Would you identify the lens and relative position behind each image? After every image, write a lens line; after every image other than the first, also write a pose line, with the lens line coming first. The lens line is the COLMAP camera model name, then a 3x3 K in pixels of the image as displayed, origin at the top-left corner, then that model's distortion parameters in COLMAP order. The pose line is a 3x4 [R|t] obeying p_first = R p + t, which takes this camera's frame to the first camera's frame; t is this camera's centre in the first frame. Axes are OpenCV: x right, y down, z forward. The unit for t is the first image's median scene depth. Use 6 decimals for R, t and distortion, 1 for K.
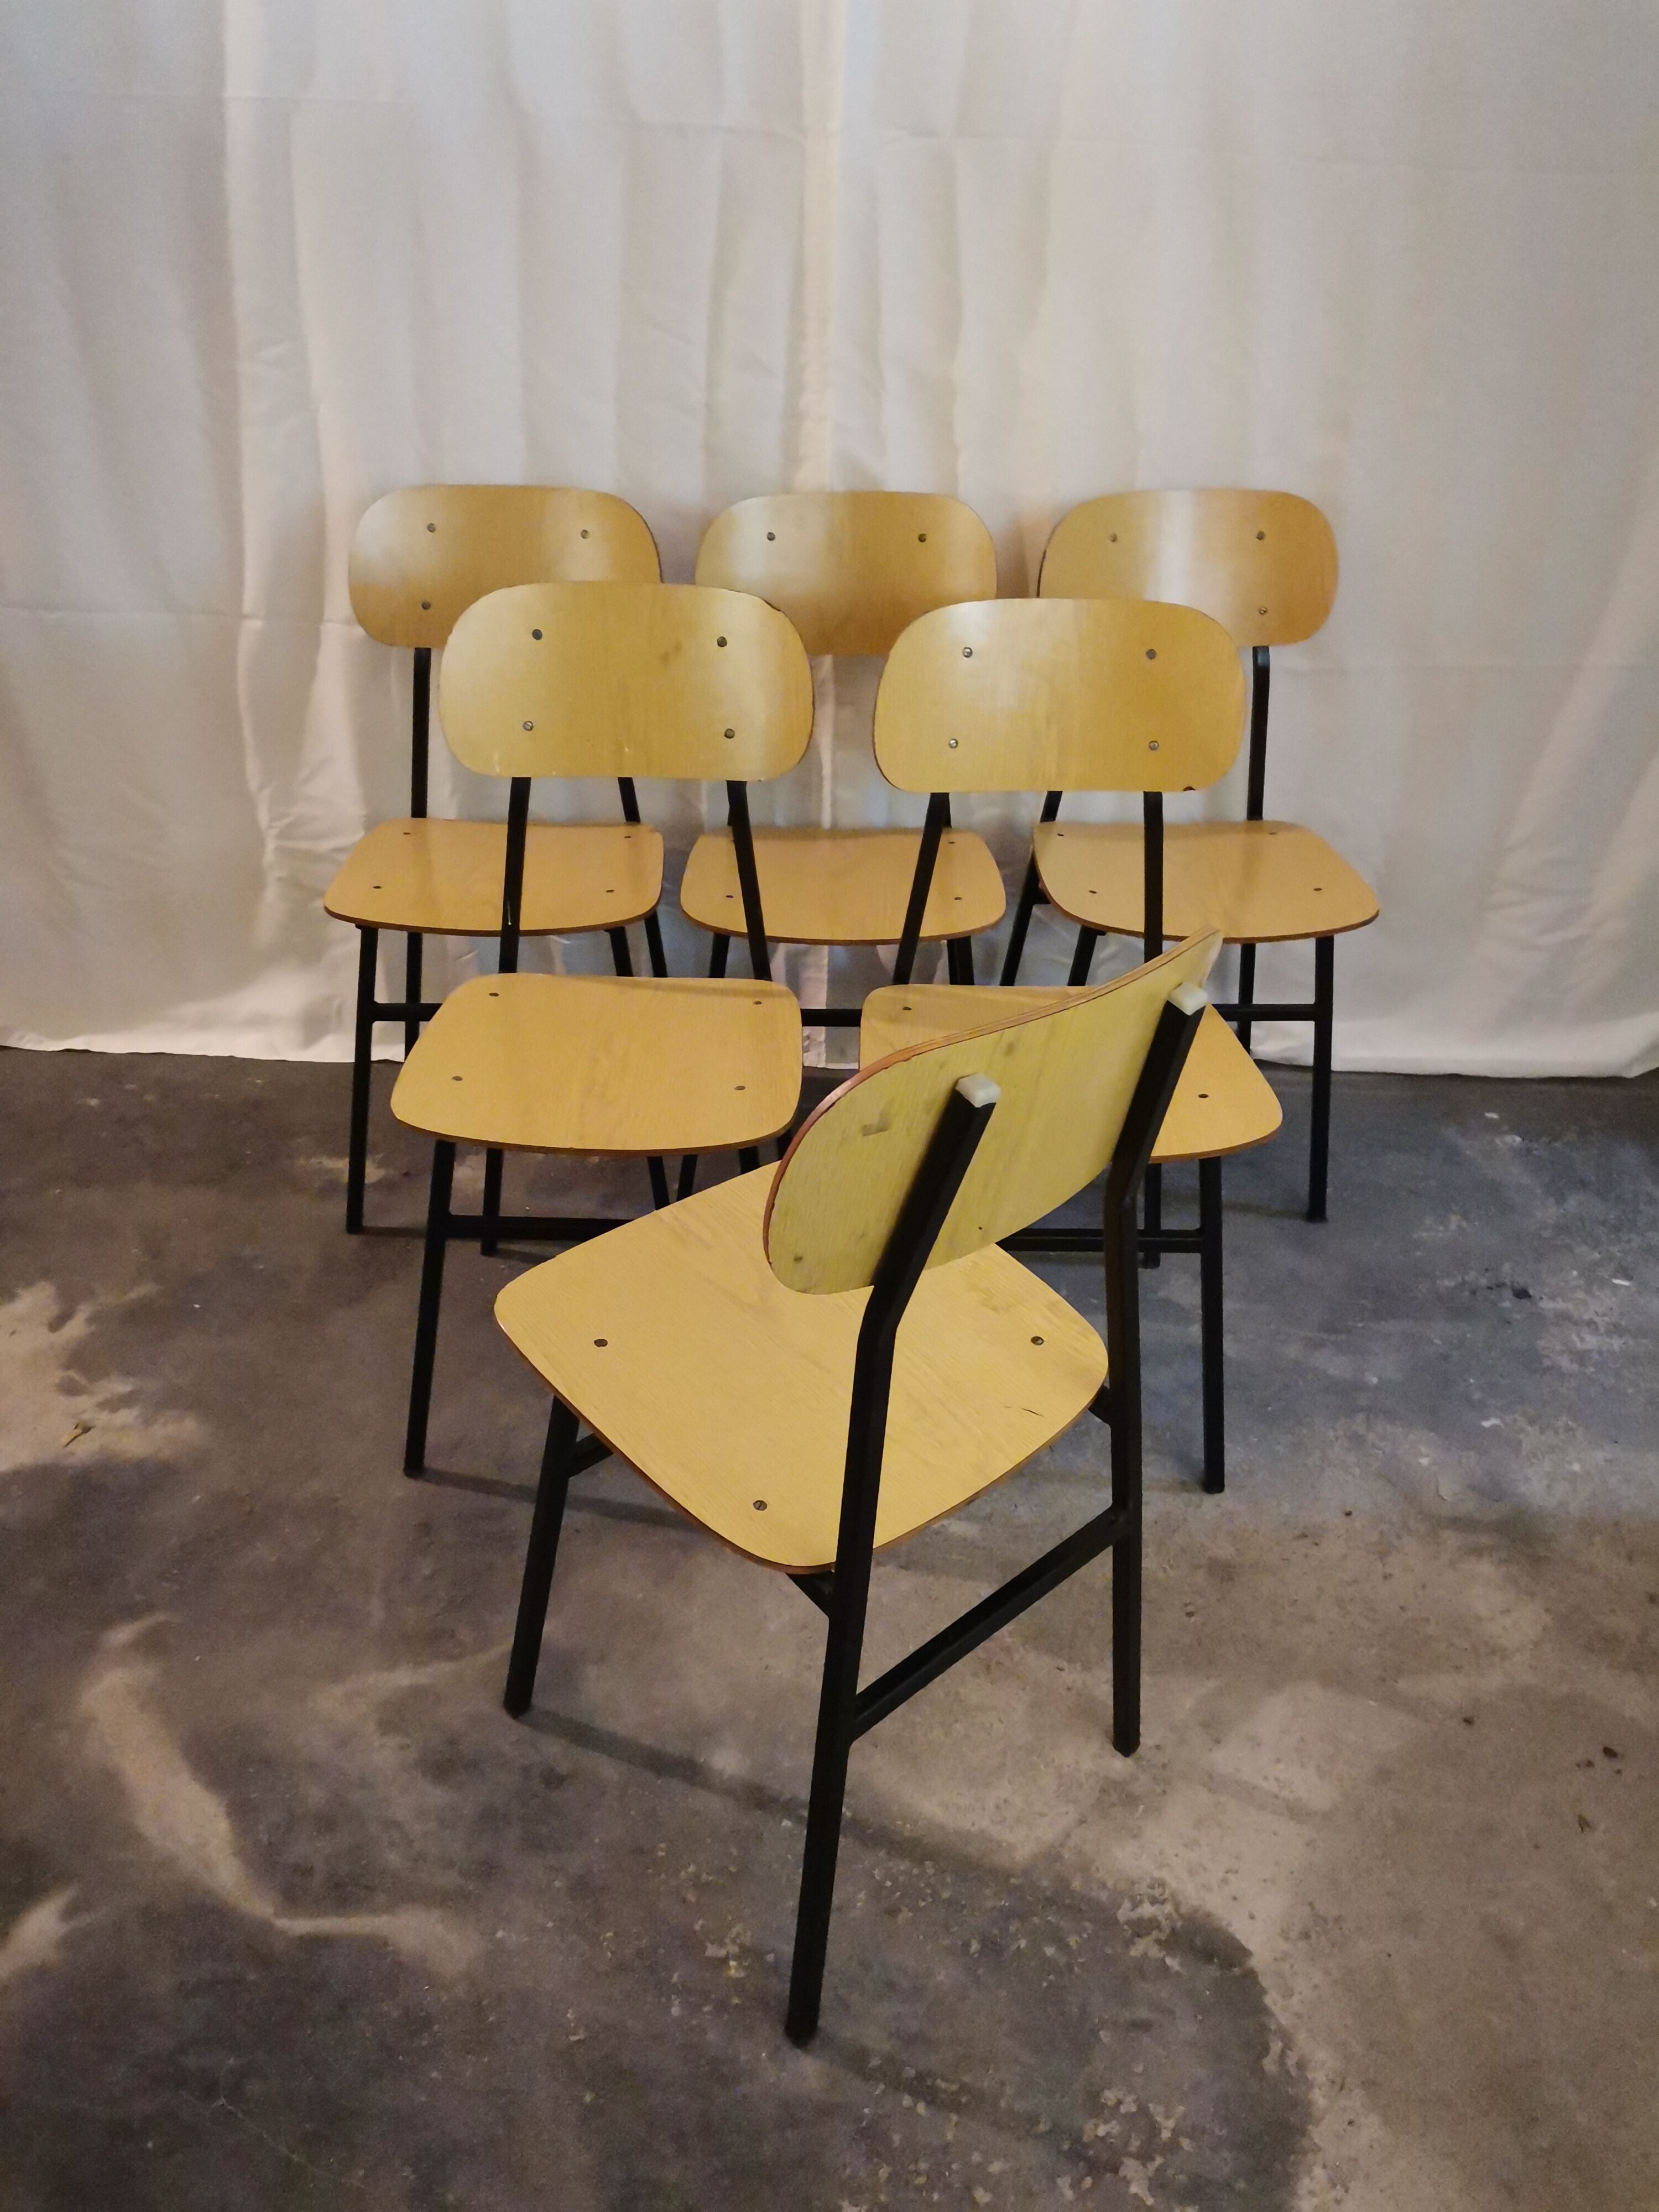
lens RADIAL K [[1658.8, 0, 828.0], [0, 1658.8, 1099.4], [0, 0, 1]] dist [0.059441, -0.056346]
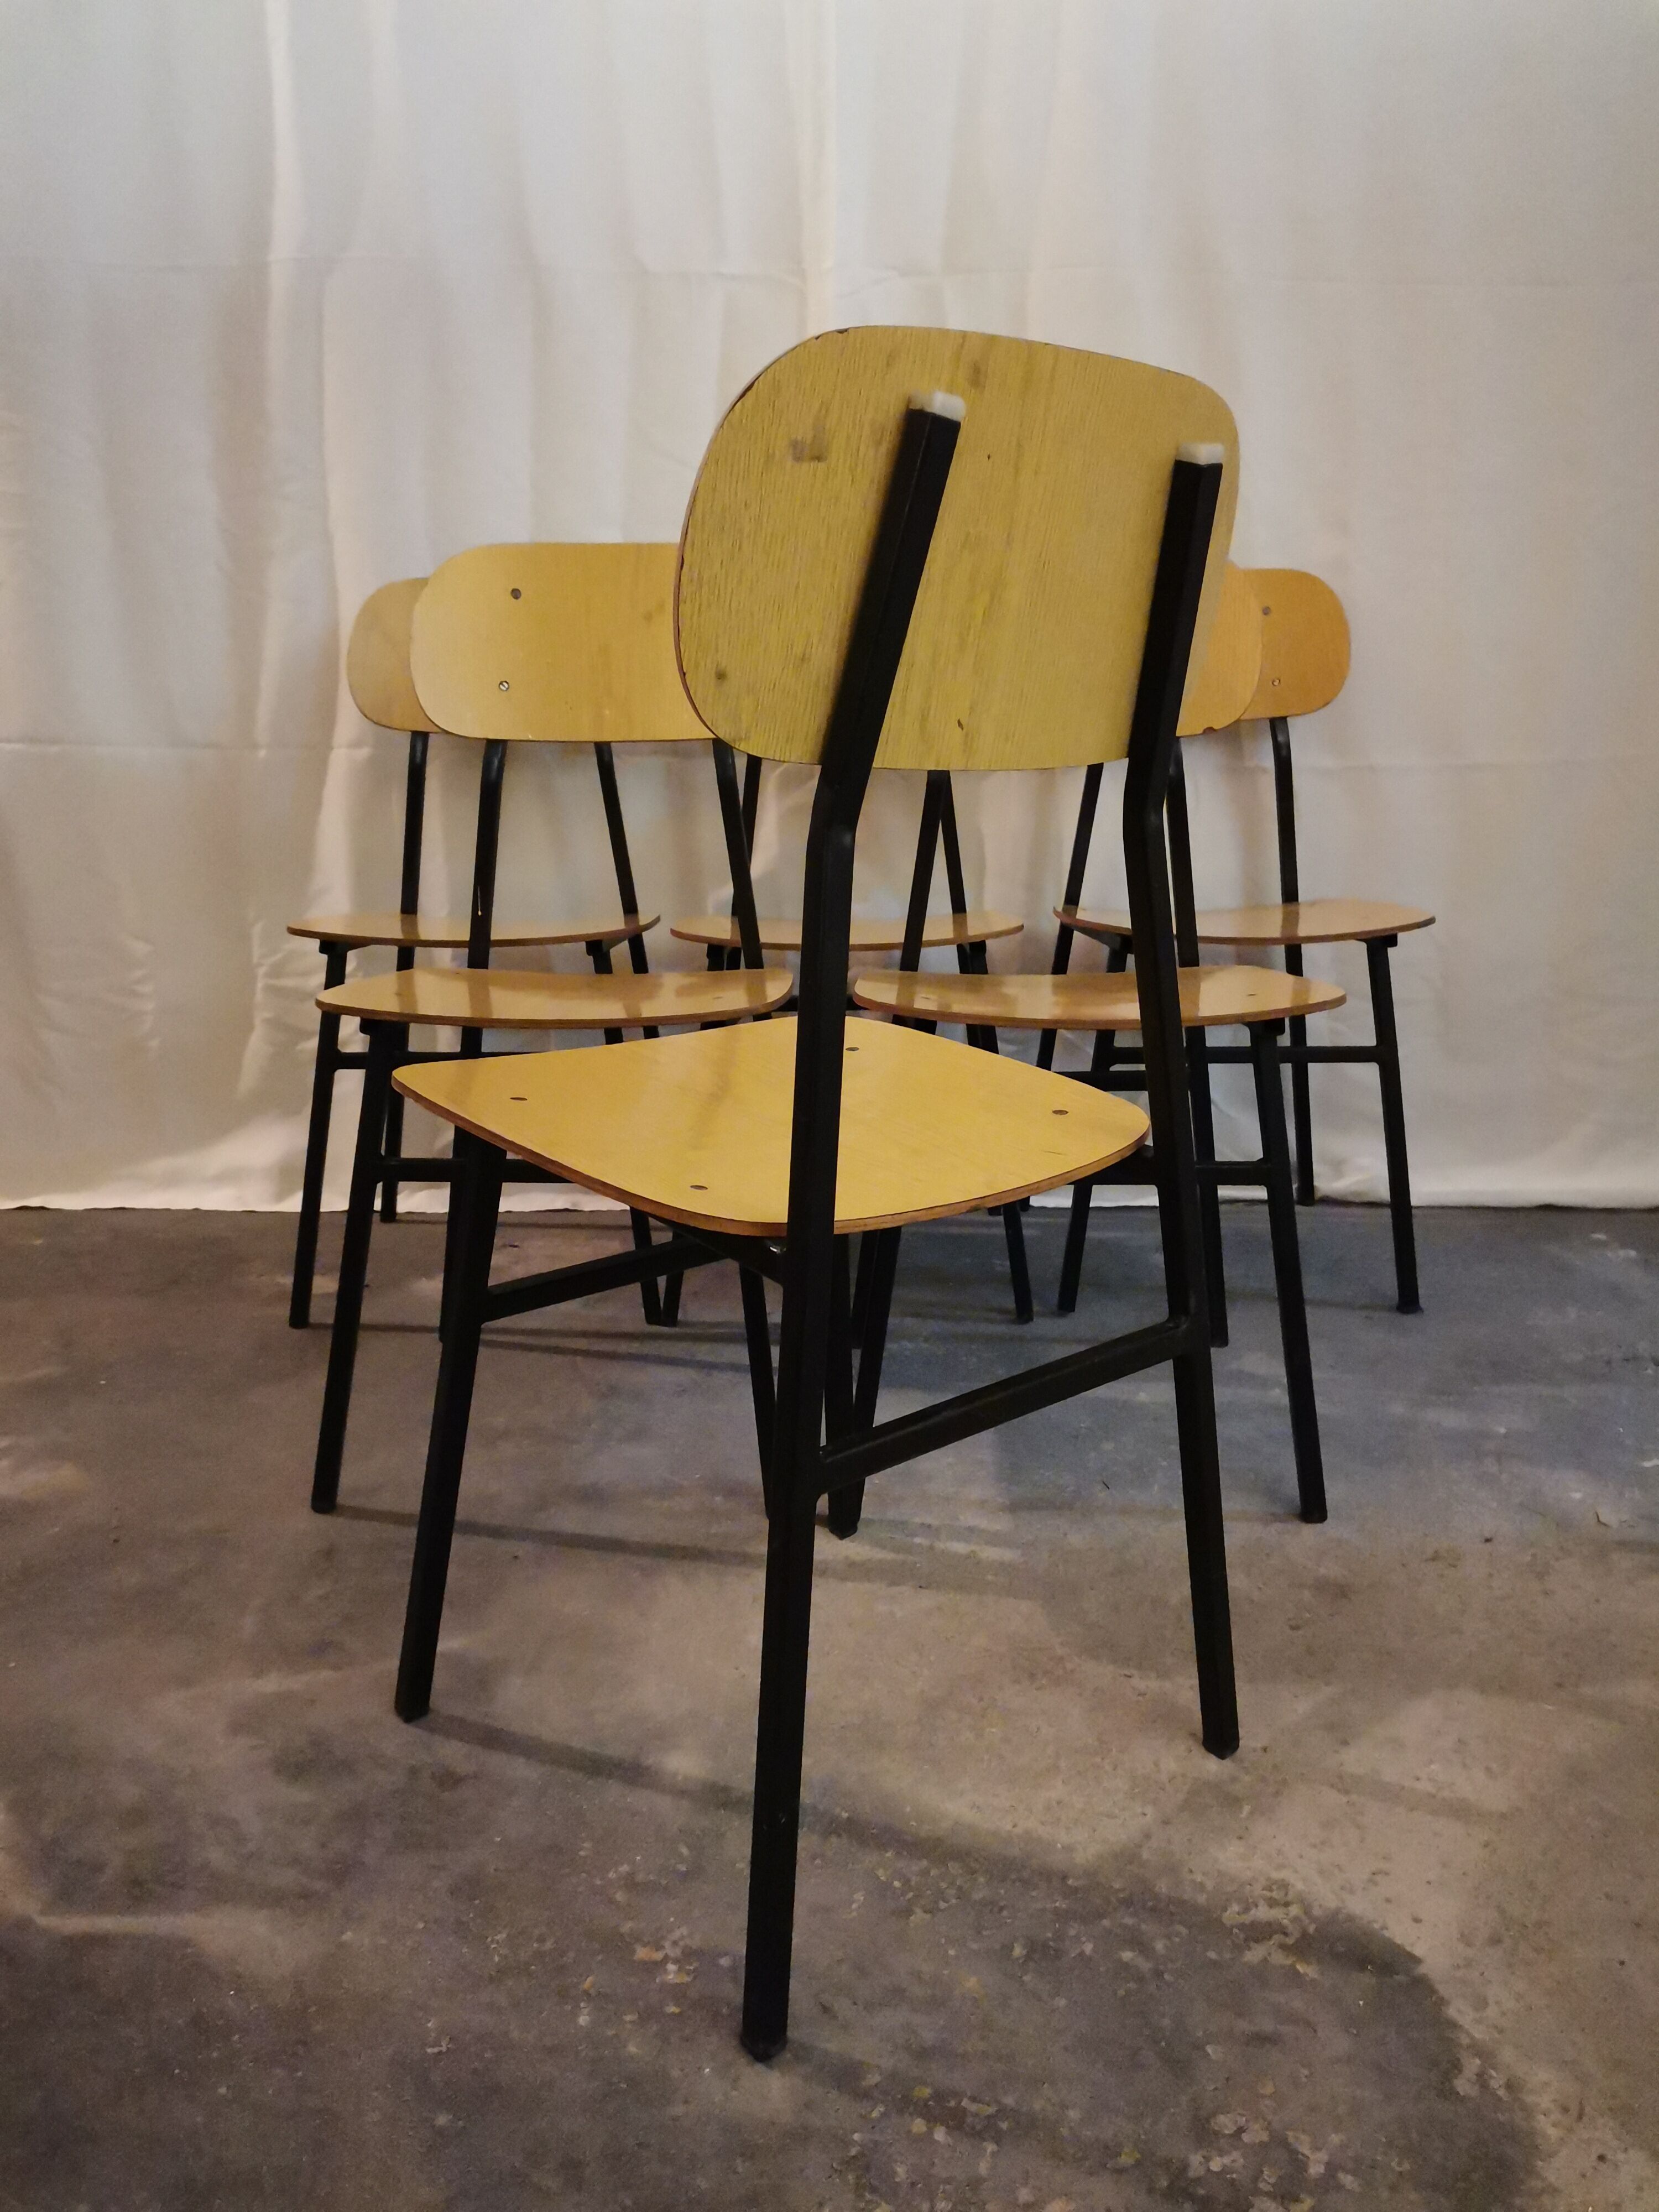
lens RADIAL K [[1658.8, 0, 827.0], [0, 1658.8, 1106.7], [0, 0, 1]] dist [0.059441, -0.056346]
pose [[0.999220, -0.022528, -0.032424, 0.031365], [0.011535, 0.951983, -0.305935, 0.314432], [0.037759, 0.305322, 0.951500, 0.184617]]
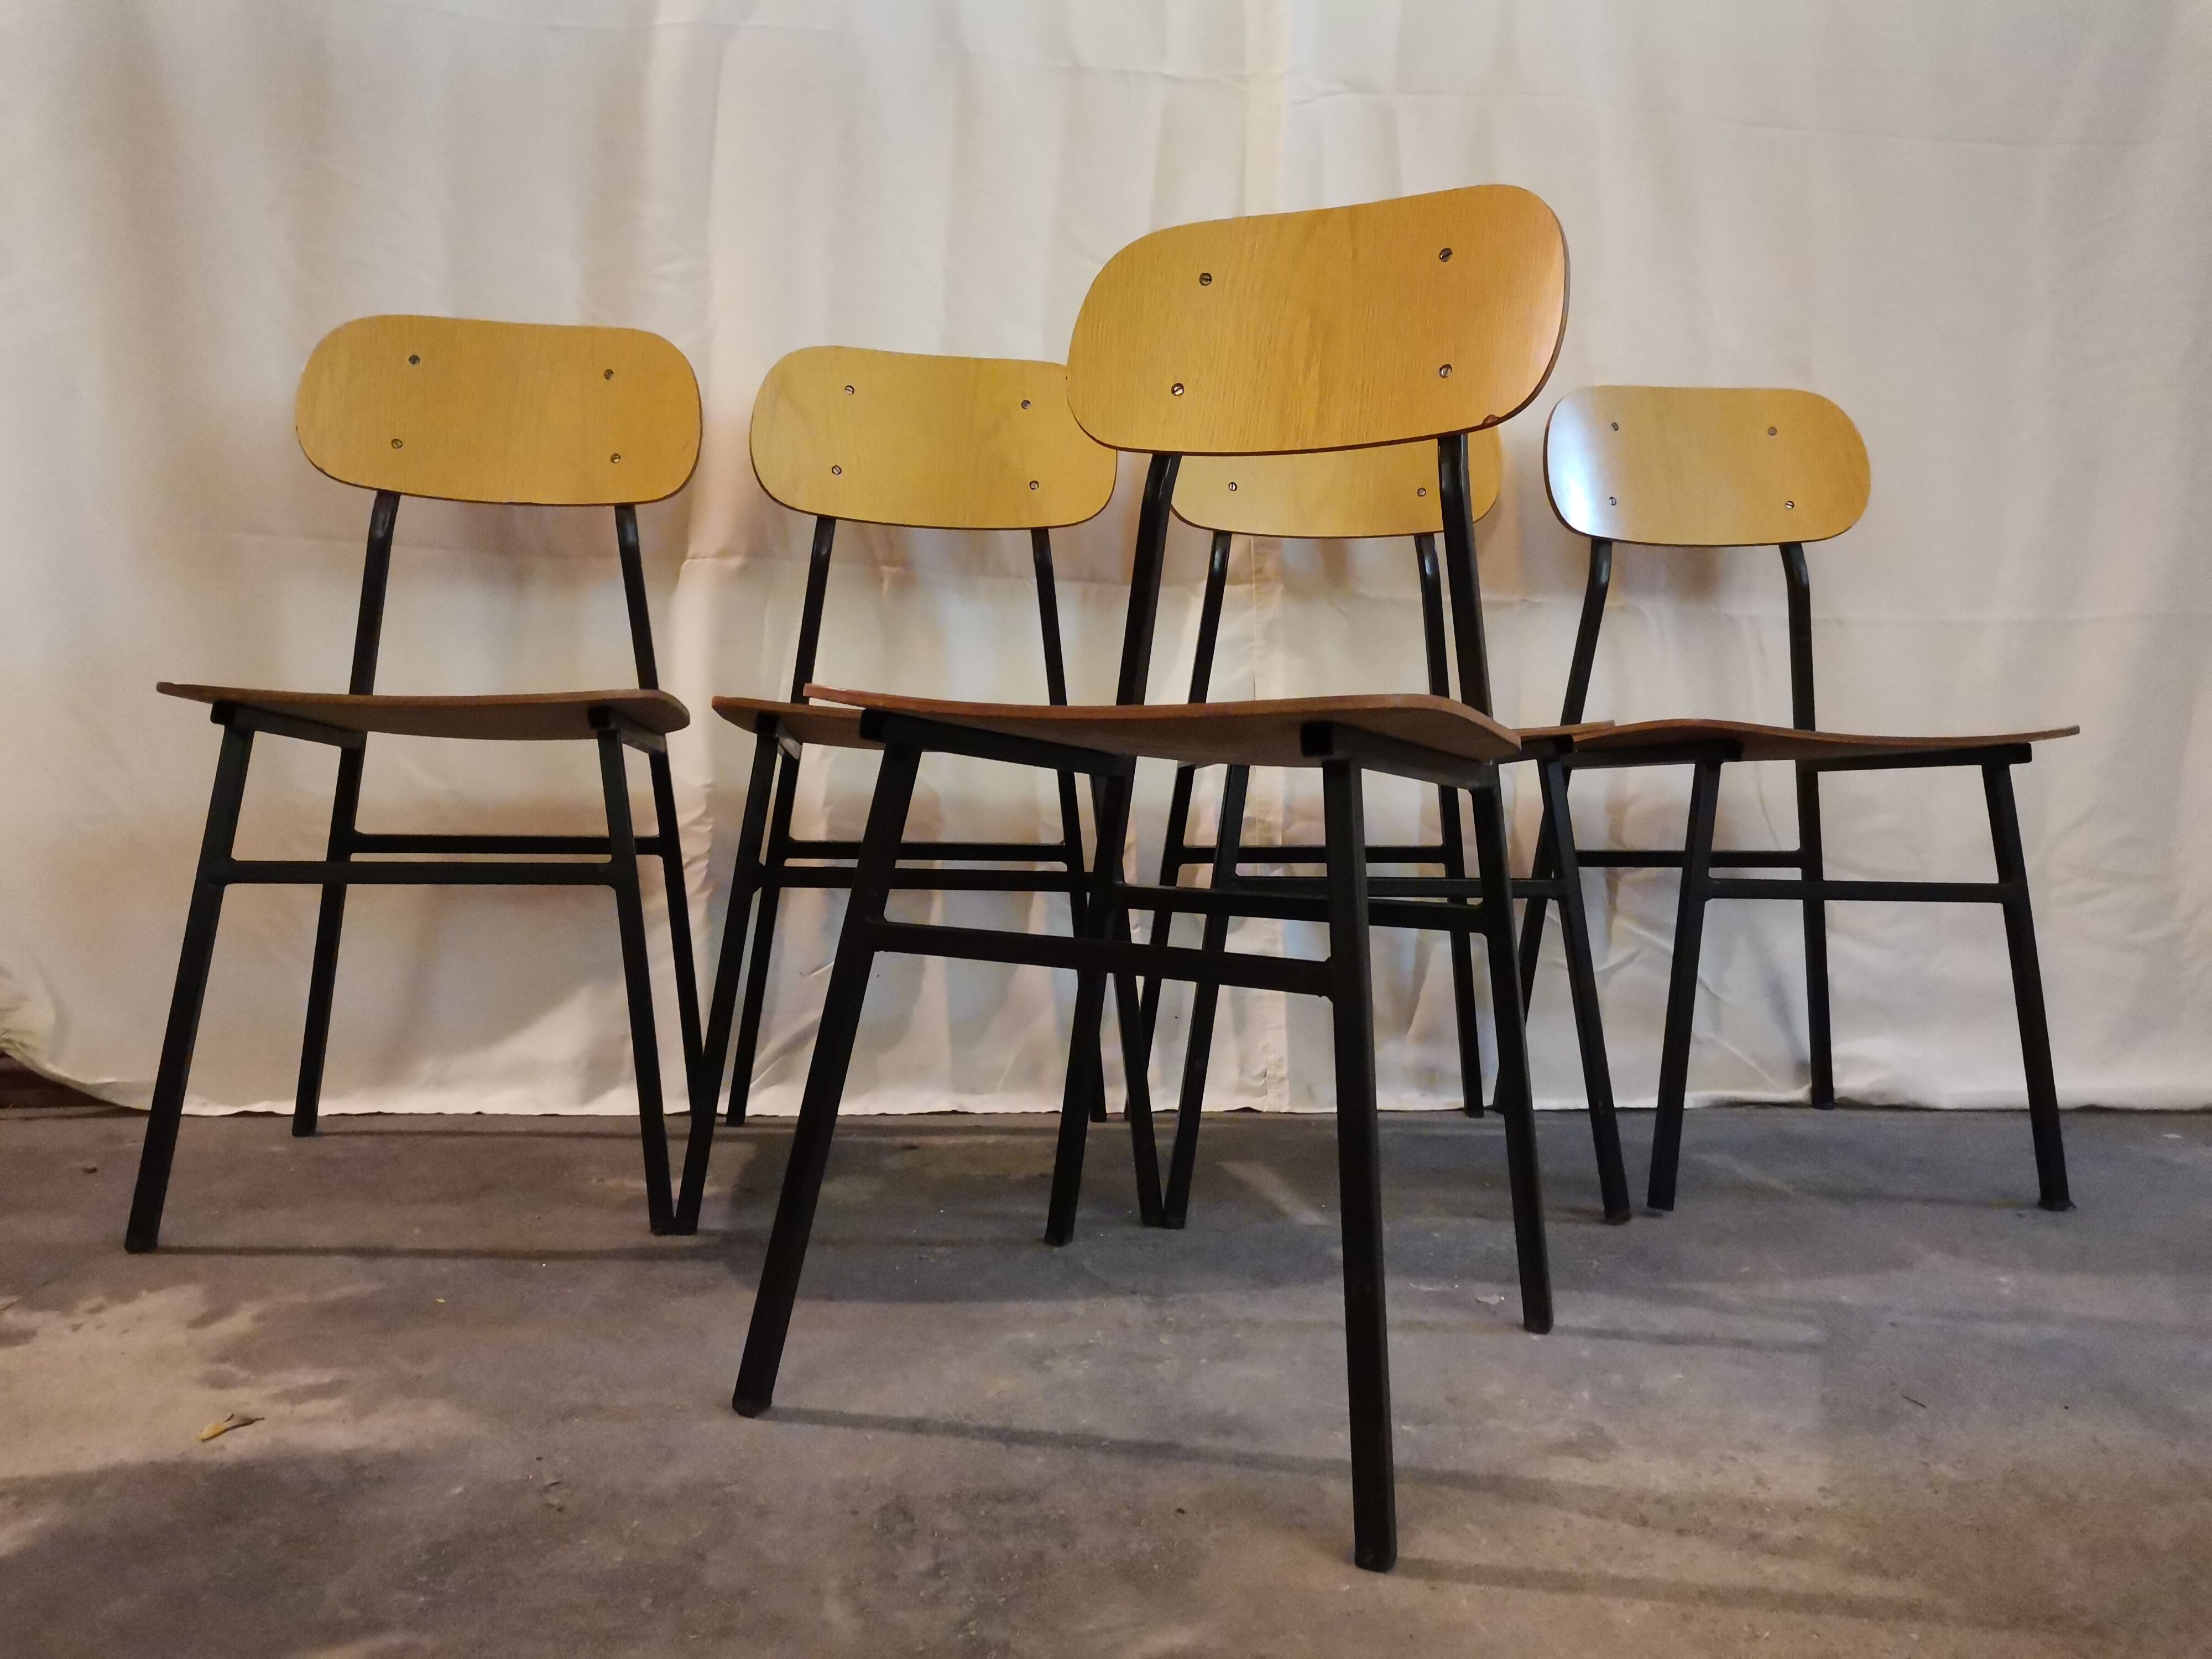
lens RADIAL K [[1658.8, 0, 1109.9], [0, 1658.8, 794.2], [0, 0, 1]] dist [0.059441, -0.056346]
pose [[0.995854, -0.006643, 0.090723, -0.231028], [0.050329, 0.871013, -0.488676, 0.335789], [-0.075775, 0.491216, 0.867736, 0.438359]]
